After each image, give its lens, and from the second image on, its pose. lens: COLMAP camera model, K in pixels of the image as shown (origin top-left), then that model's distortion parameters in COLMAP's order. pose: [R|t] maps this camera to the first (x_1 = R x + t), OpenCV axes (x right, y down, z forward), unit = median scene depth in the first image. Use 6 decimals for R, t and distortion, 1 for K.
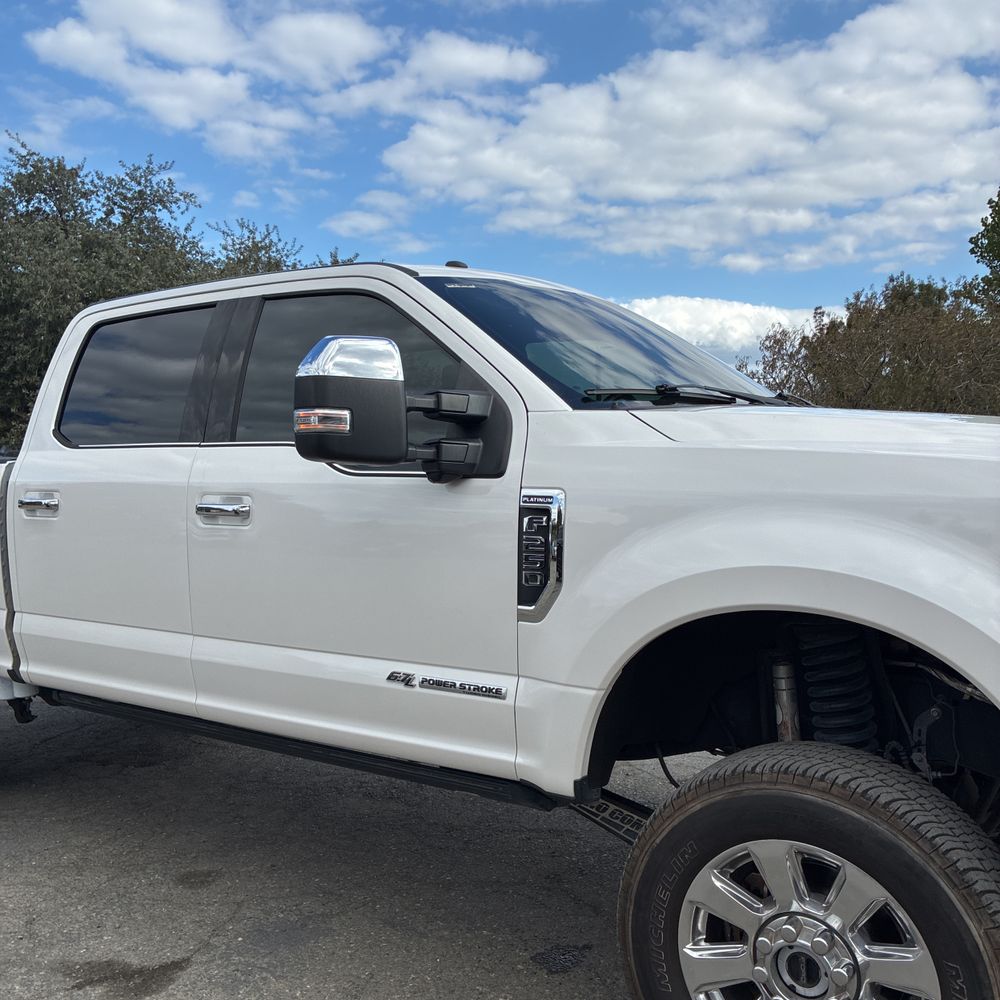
lens RADIAL K [[1023.8, 0, 501.3], [0, 1023.8, 492.7], [0, 0, 1]] dist [0.017852, 0.003380]
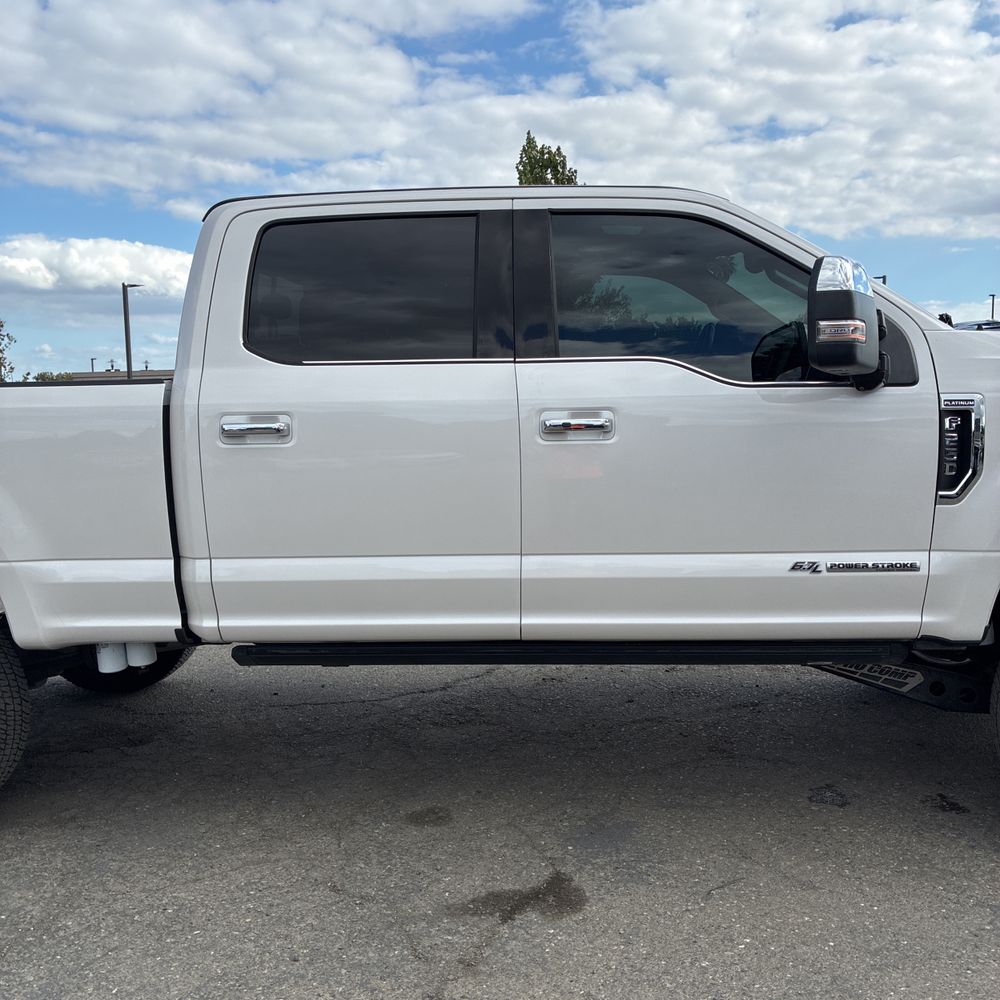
lens RADIAL K [[1018.4, 0, 512.7], [0, 1018.4, 502.3], [0, 0, 1]] dist [0.007718, 0.029179]
pose [[0.857784, -0.053652, 0.511202, -0.117116], [0.025344, 0.997742, 0.062191, 0.003989], [-0.513385, -0.040391, 0.857207, 0.025573]]
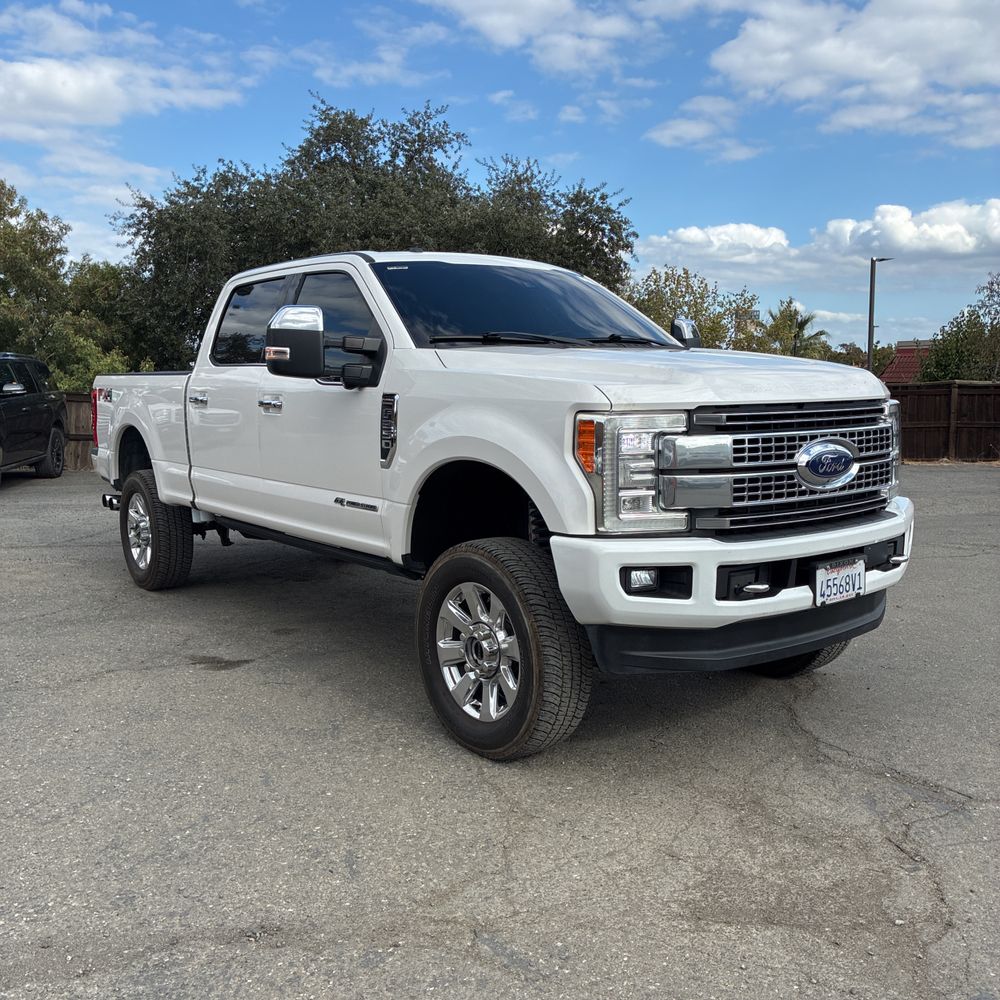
lens RADIAL K [[1018.4, 0, 512.7], [0, 1018.4, 502.3], [0, 0, 1]] dist [0.007718, 0.029179]
pose [[0.956909, 0.047037, -0.286553, 0.084967], [-0.020777, 0.995355, 0.094003, 0.001674], [0.289644, -0.083998, 0.953442, -0.071514]]
